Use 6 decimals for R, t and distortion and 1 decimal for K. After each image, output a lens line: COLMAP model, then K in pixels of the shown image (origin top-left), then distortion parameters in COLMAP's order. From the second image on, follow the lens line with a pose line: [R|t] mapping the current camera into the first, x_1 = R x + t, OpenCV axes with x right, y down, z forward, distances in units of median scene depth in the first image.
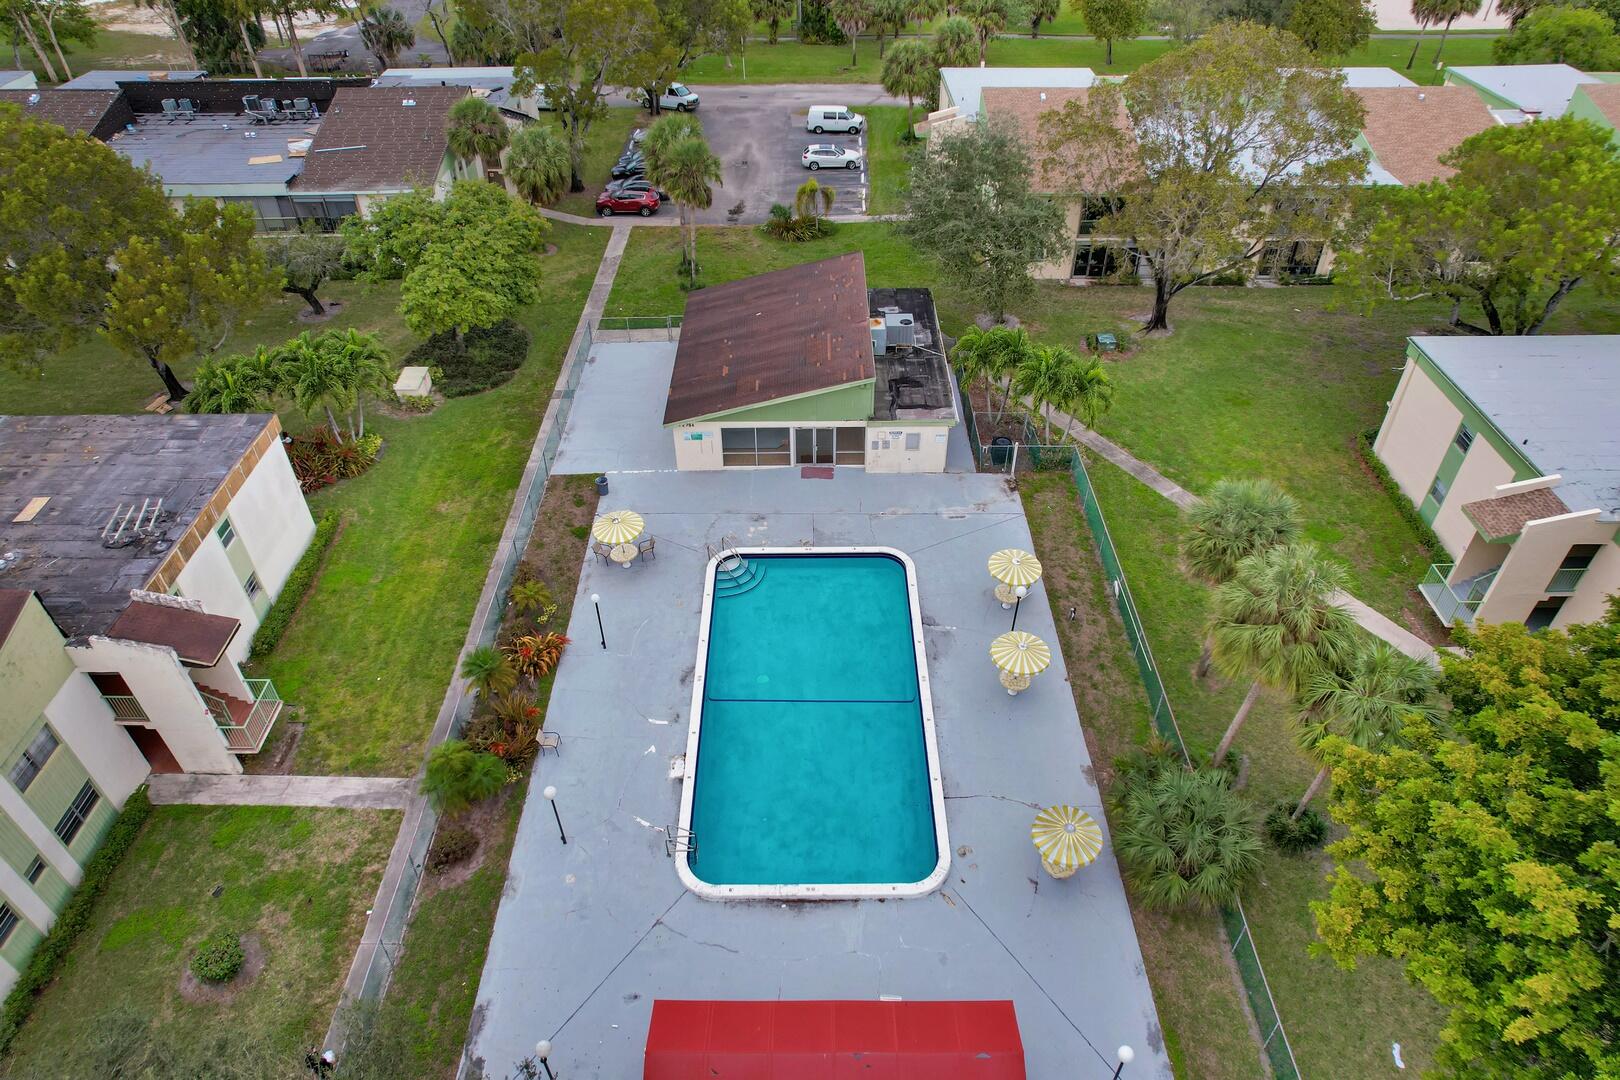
lens RADIAL K [[1038.1, 0, 810.0], [0, 1038.1, 540.0], [0, 0, 1]] dist [-0.076813, 0.074355]
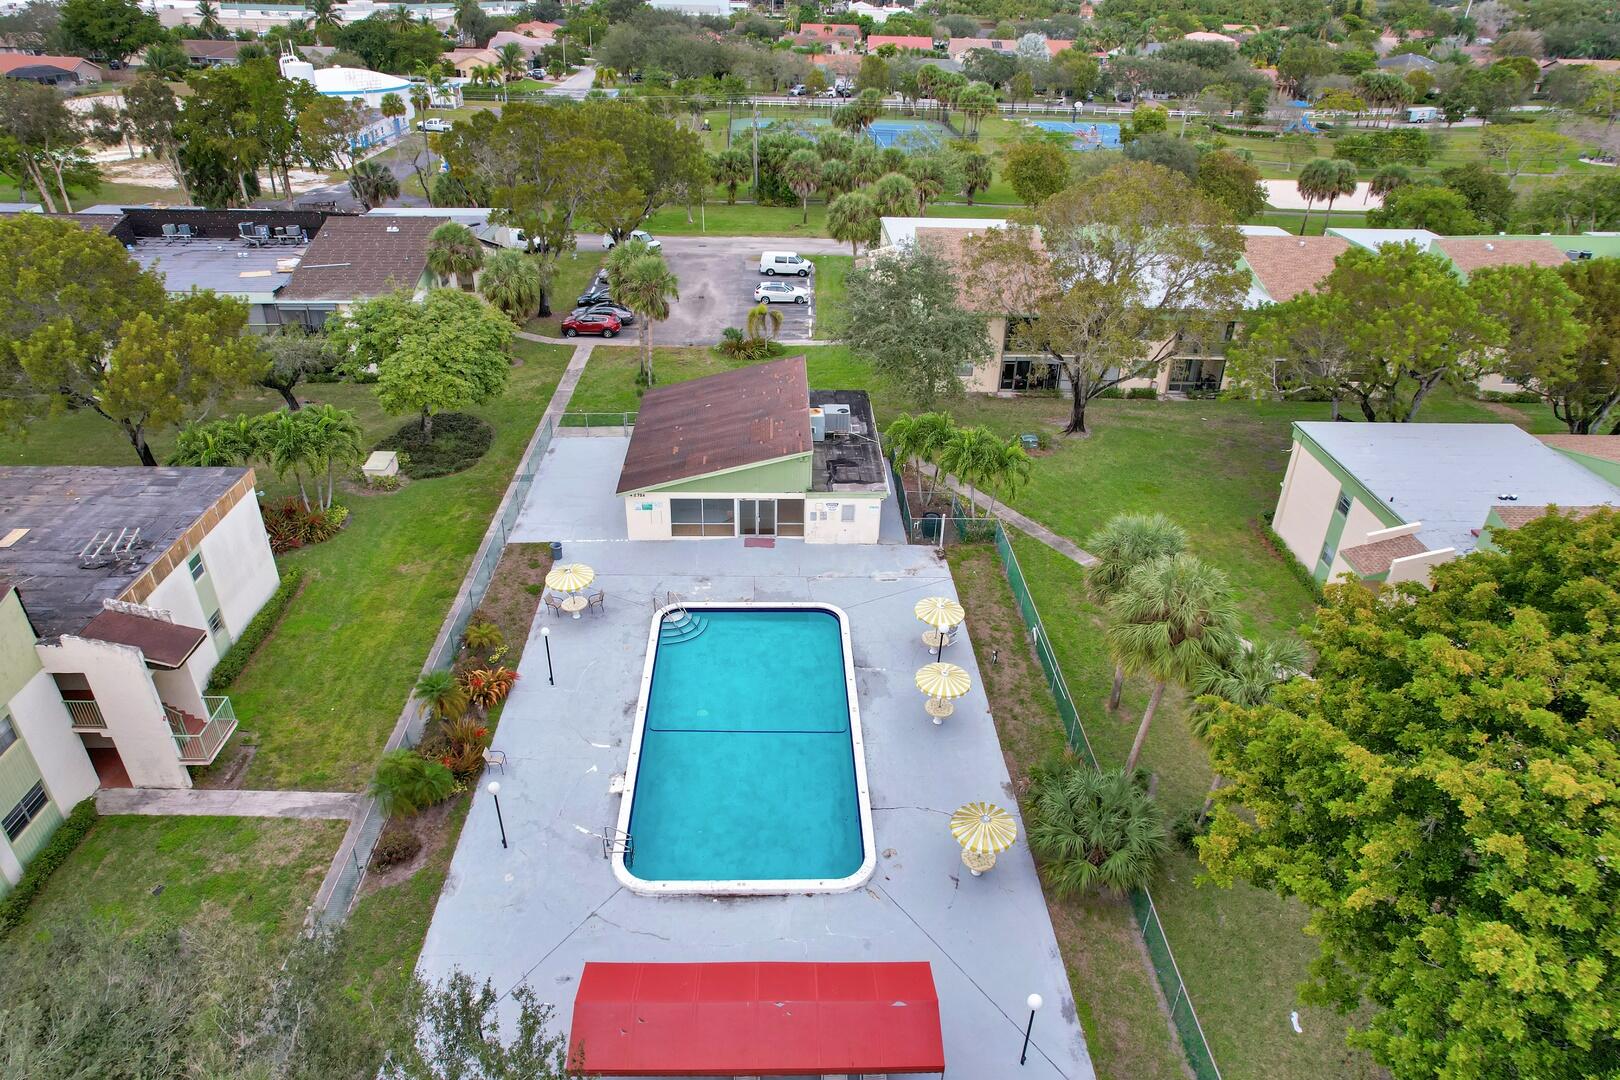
lens RADIAL K [[1038.1, 0, 810.0], [0, 1038.1, 540.0], [0, 0, 1]] dist [-0.076813, 0.074355]
pose [[0.999139, 0.009940, 0.040283, 0.017493], [-0.003132, 0.986181, -0.165642, 0.120113], [-0.041373, 0.165373, 0.985363, -0.062536]]
